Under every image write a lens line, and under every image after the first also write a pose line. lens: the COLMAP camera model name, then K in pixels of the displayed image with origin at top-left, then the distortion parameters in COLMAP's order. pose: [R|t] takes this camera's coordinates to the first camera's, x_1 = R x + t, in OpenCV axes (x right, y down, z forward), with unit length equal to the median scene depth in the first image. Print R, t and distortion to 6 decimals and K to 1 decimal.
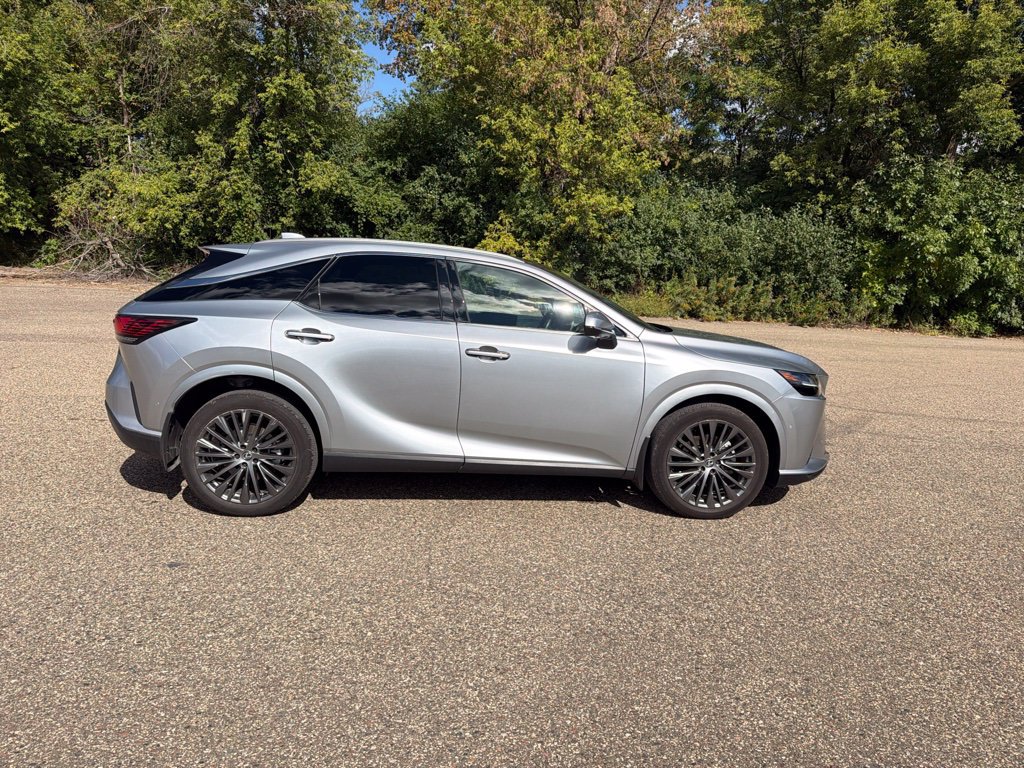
lens RADIAL K [[720.3, 0, 517.5], [0, 720.3, 367.7], [0, 0, 1]] dist [0.024047, -0.030058]
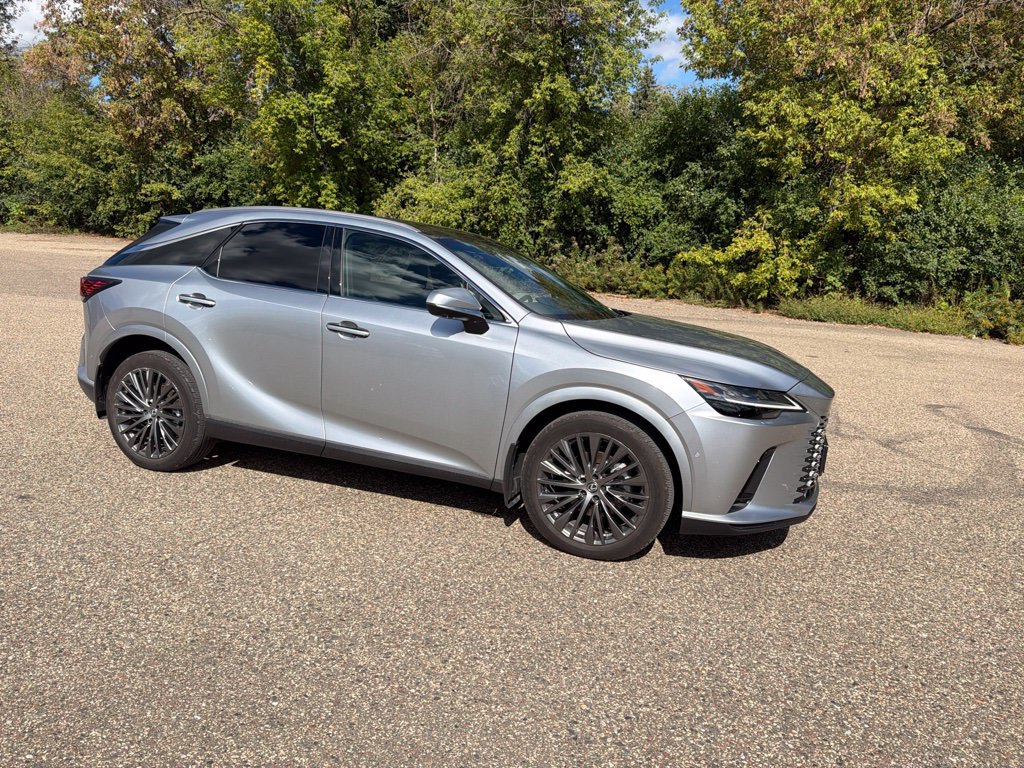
lens RADIAL K [[720.3, 0, 511.1], [0, 720.3, 384.6], [0, 0, 1]] dist [0.024047, -0.030058]
pose [[0.894062, 0.087793, -0.439256, 0.123153], [-0.083278, 0.996087, 0.029582, 0.001391], [0.440134, 0.010132, 0.897875, 0.061961]]
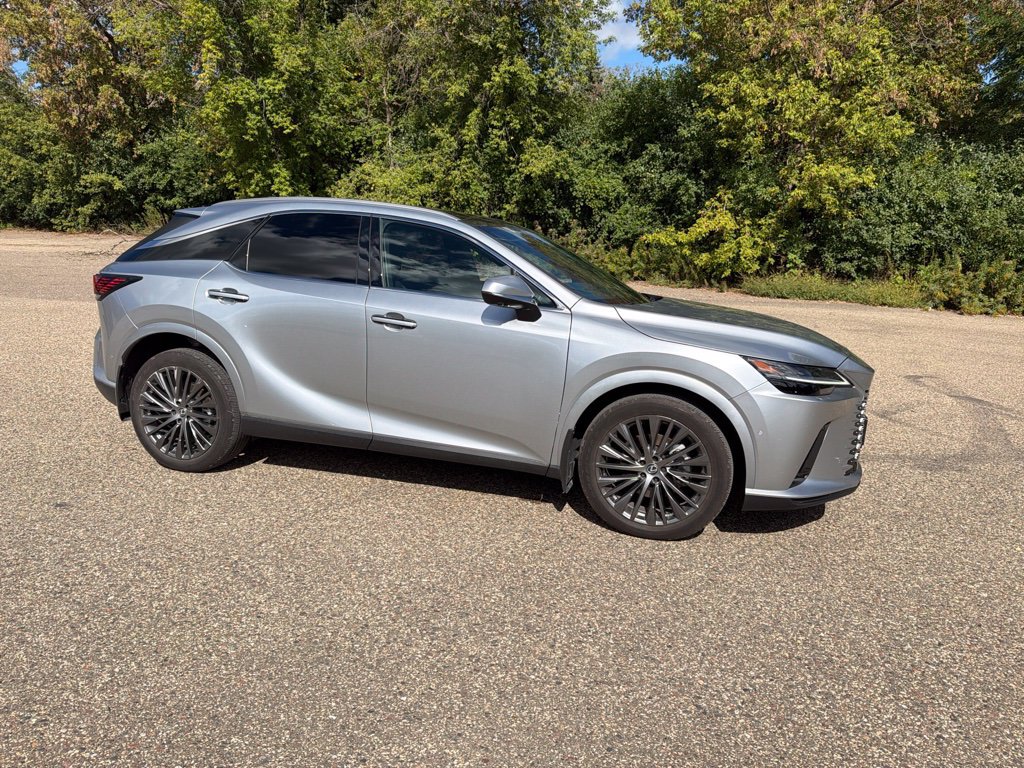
lens RADIAL K [[720.3, 0, 510.1], [0, 720.3, 384.0], [0, 0, 1]] dist [0.024047, -0.030058]
pose [[0.923815, 0.063350, -0.377561, 0.098275], [-0.050025, 0.997733, 0.045007, 0.002653], [0.379557, -0.022690, 0.924890, 0.050026]]
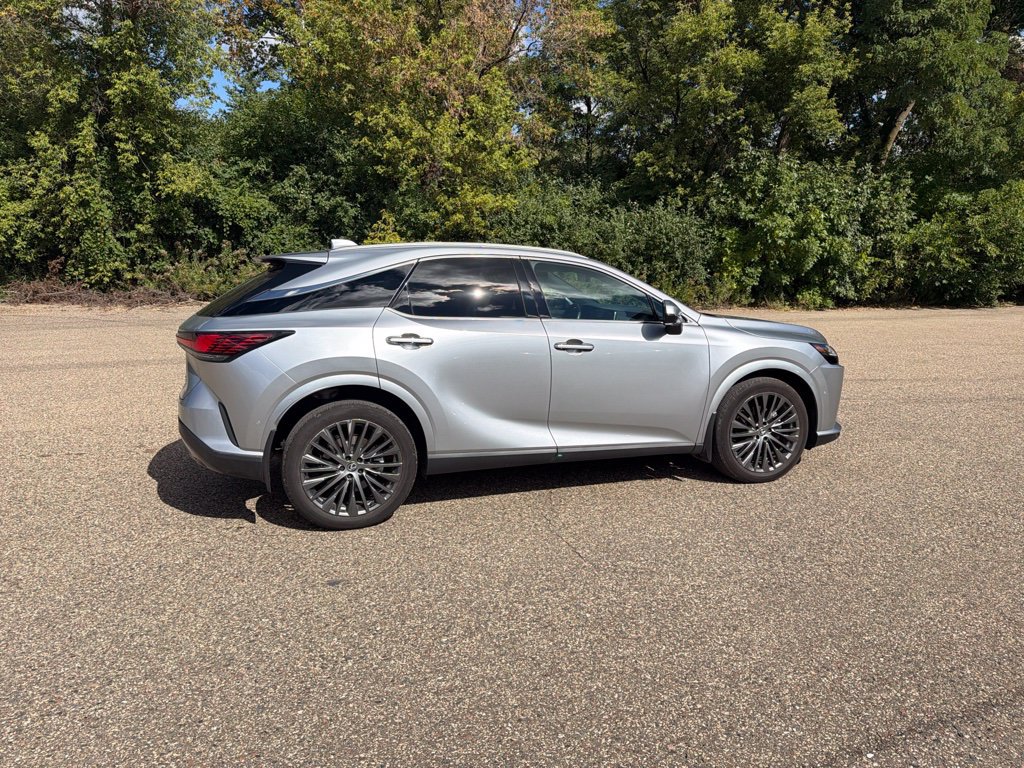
lens RADIAL K [[720.3, 0, 514.4], [0, 720.3, 361.9], [0, 0, 1]] dist [0.024047, -0.030058]
pose [[0.974043, -0.073413, 0.214128, -0.079499], [0.074204, 0.997234, 0.004351, -0.001871], [-0.213855, 0.011651, 0.976796, -0.001137]]
